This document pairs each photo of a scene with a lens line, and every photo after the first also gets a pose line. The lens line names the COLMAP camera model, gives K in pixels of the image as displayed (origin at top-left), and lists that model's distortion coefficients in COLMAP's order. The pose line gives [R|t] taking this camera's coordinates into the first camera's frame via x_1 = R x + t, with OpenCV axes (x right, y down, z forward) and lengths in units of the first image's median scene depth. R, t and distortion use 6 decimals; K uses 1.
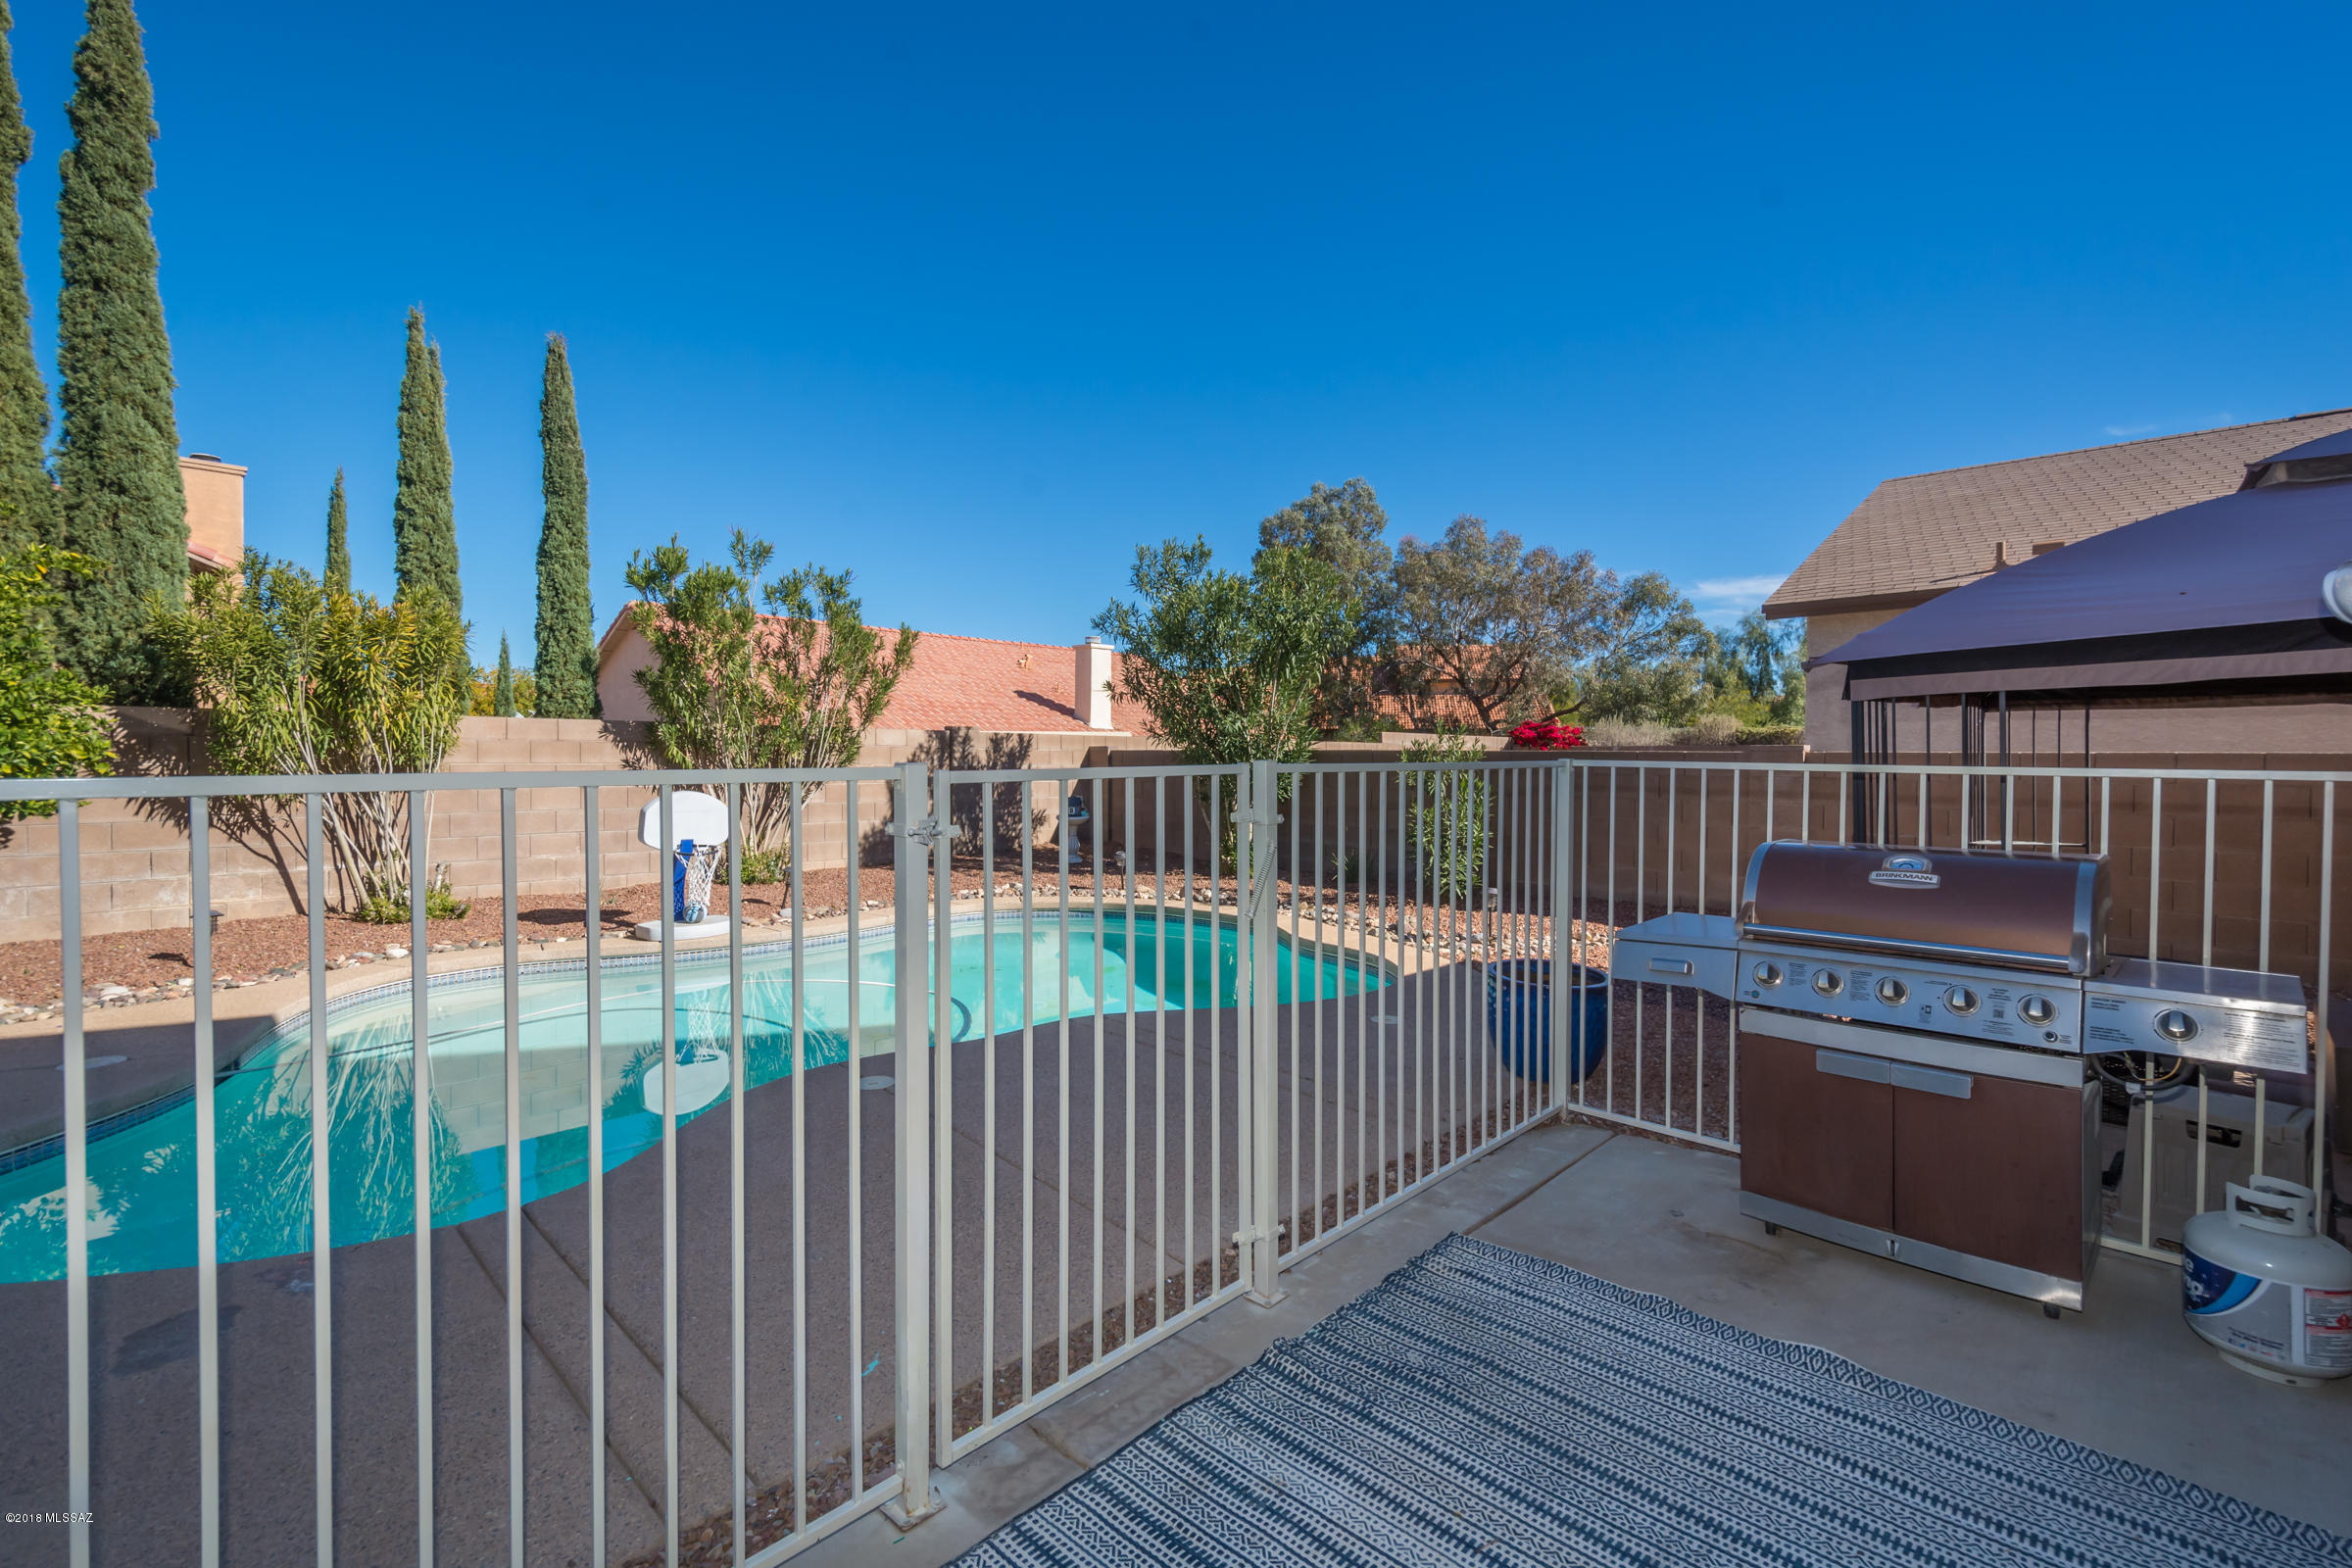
lens RADIAL K [[1031.9, 0, 1236.6], [0, 1031.9, 783.2], [0, 0, 1]] dist [0.003448, 0.000409]
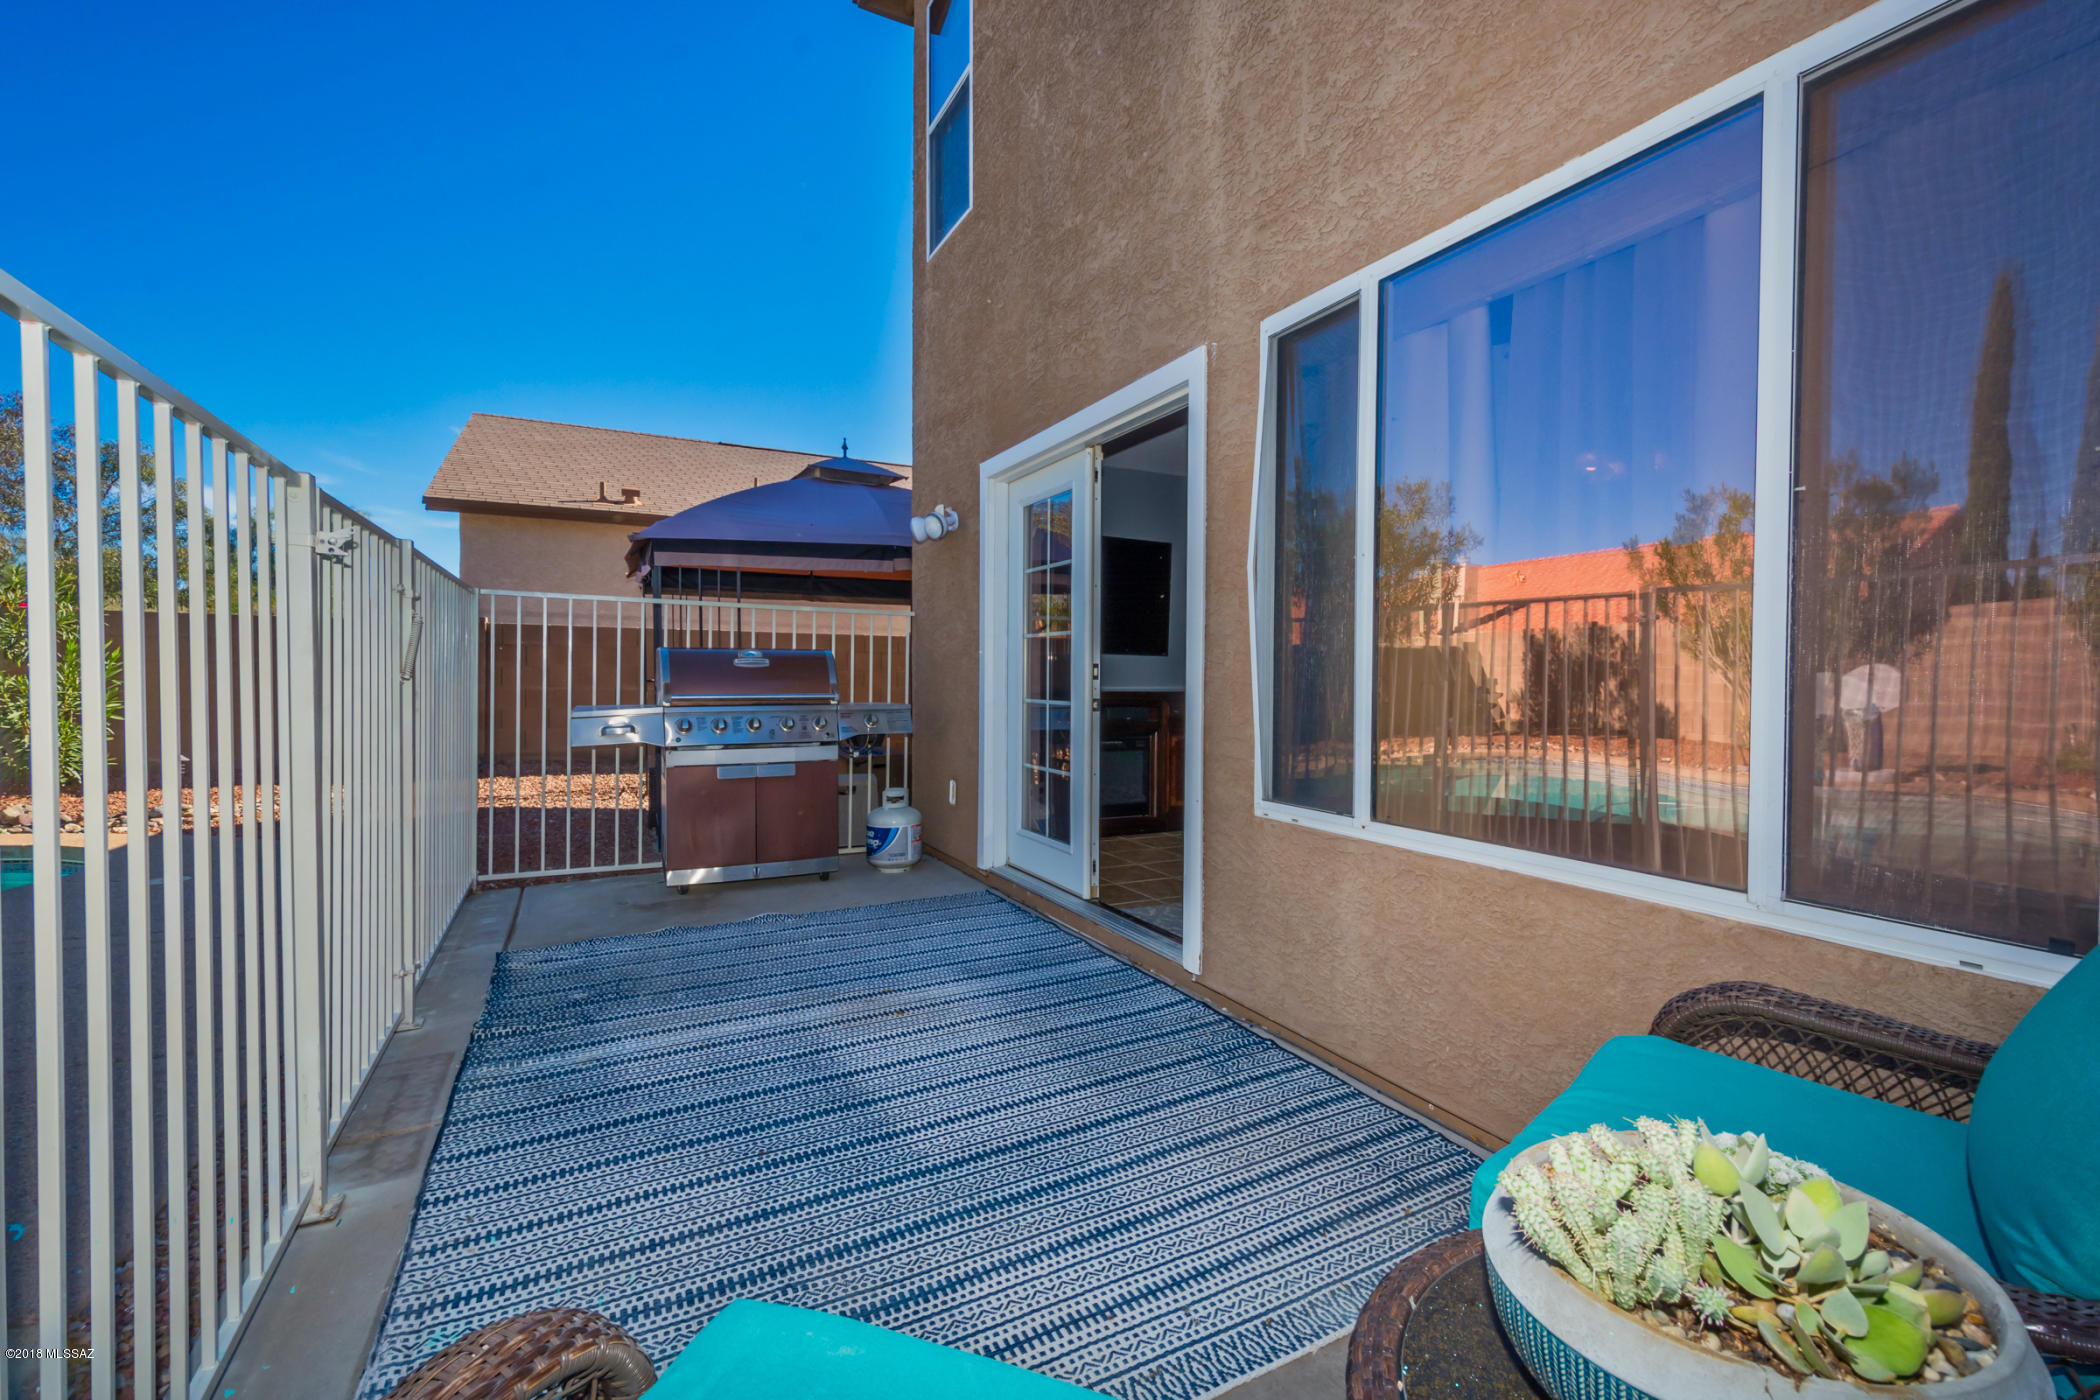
lens RADIAL K [[908.3, 0, 1059.6], [0, 908.3, 695.4], [0, 0, 1]] dist [0.003288, 0.000023]
pose [[0.337912, -0.027401, 0.940779, -0.824029], [0.021052, 0.999546, 0.021551, 0.166938], [-0.940942, 0.012523, 0.338335, -0.009093]]
